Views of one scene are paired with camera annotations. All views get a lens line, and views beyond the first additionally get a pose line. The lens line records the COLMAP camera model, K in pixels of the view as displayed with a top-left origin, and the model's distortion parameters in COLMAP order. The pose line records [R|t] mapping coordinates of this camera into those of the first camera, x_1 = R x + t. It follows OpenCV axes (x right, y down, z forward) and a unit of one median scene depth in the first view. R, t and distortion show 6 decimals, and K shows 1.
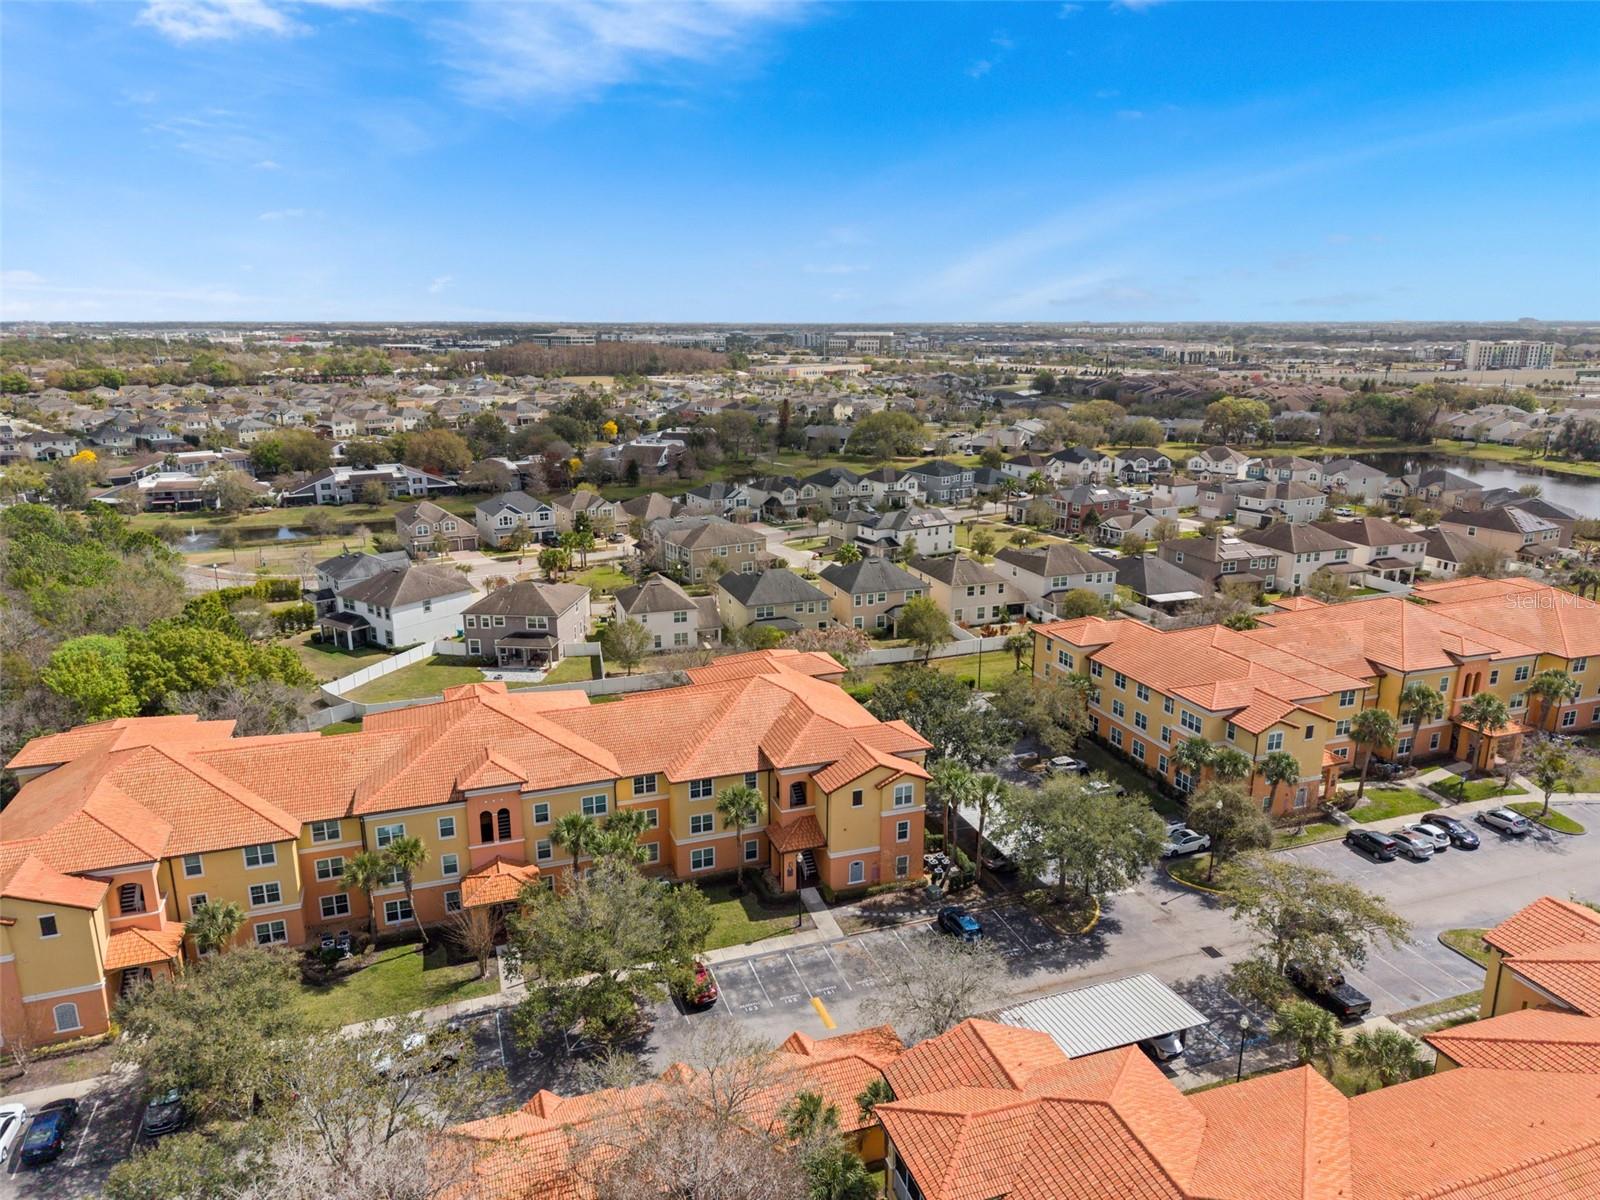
lens RADIAL K [[1086.4, 0, 790.4], [0, 1086.4, 605.5], [0, 0, 1]] dist [0.009293, 0.002284]
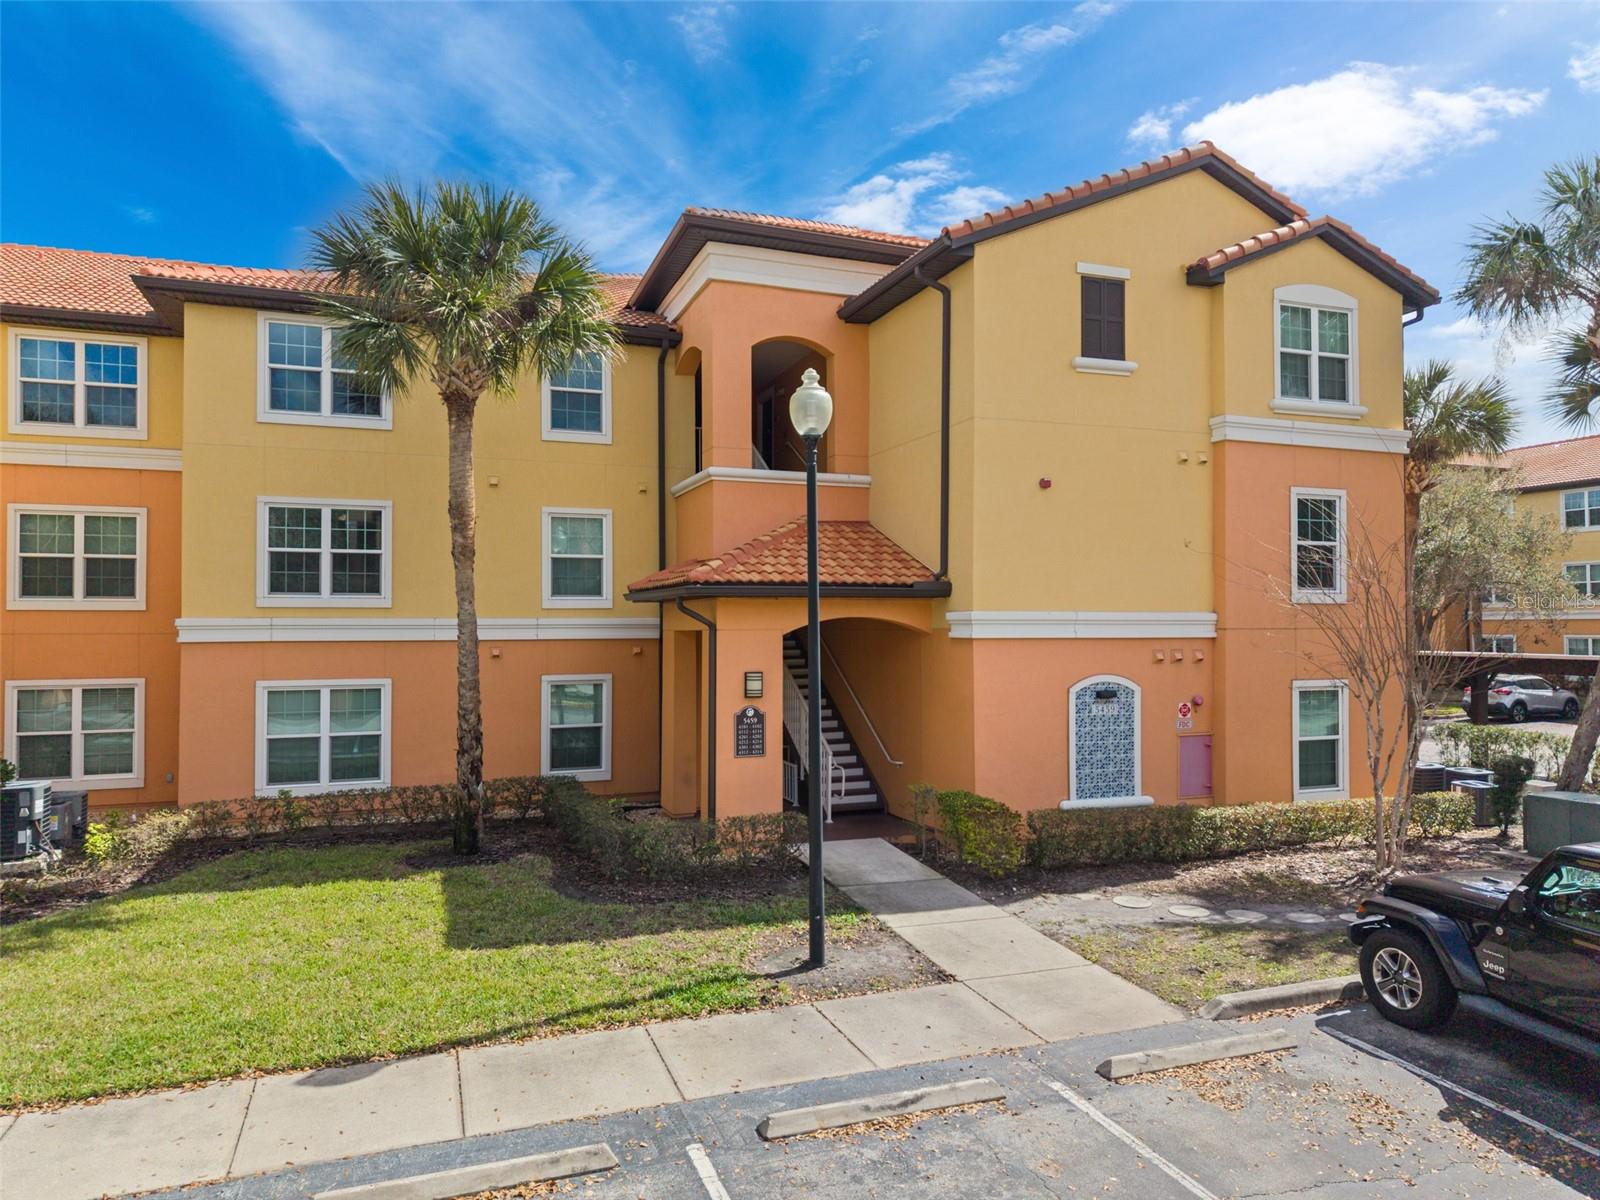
lens RADIAL K [[1087.3, 0, 800.0], [0, 1087.3, 600.0], [0, 0, 1]] dist [0.060858, -0.077590]
pose [[0.999564, 0.002549, 0.029423, 0.002558], [0.005863, 0.959316, -0.282275, 0.276797], [-0.028945, 0.282325, 0.958882, 0.822130]]
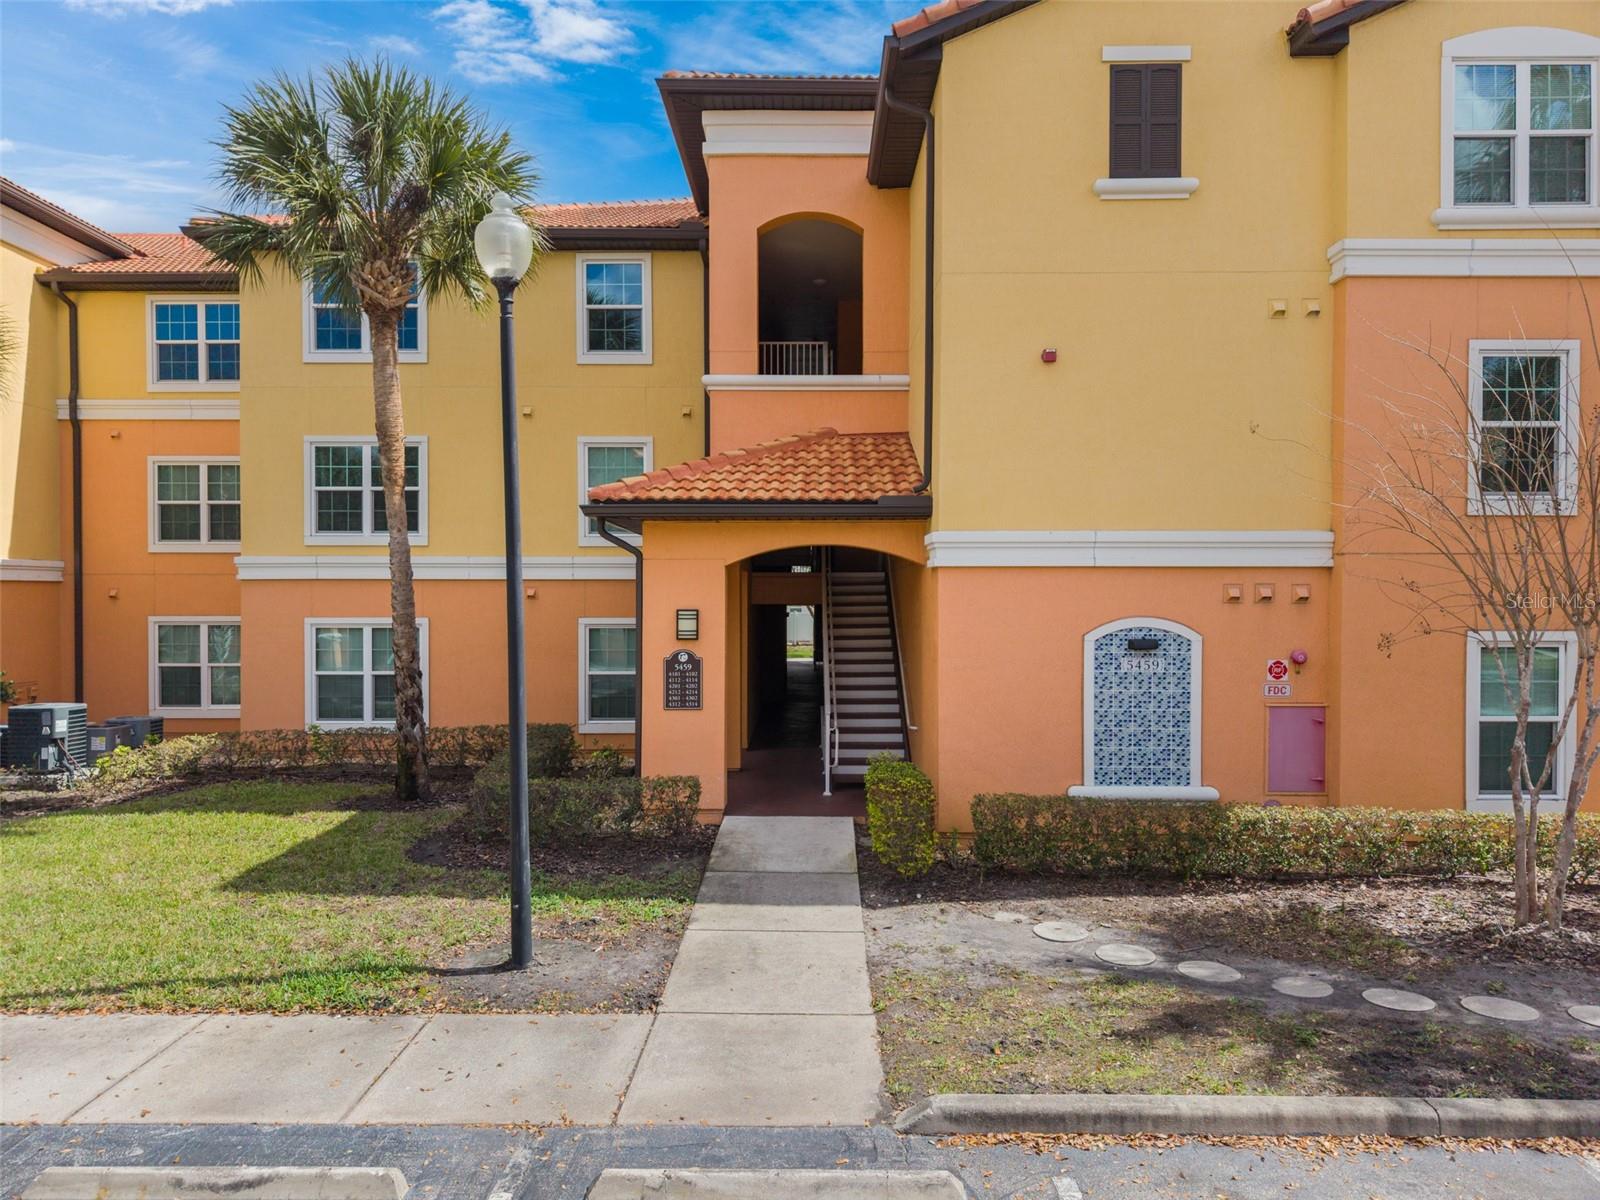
lens RADIAL K [[1086.4, 0, 790.4], [0, 1086.4, 605.5], [0, 0, 1]] dist [0.009293, 0.002284]
pose [[0.941583, 0.007696, -0.336692, 0.065678], [-0.092137, 0.967484, -0.235553, 0.270848], [0.323932, 0.252815, 0.911676, 0.866852]]
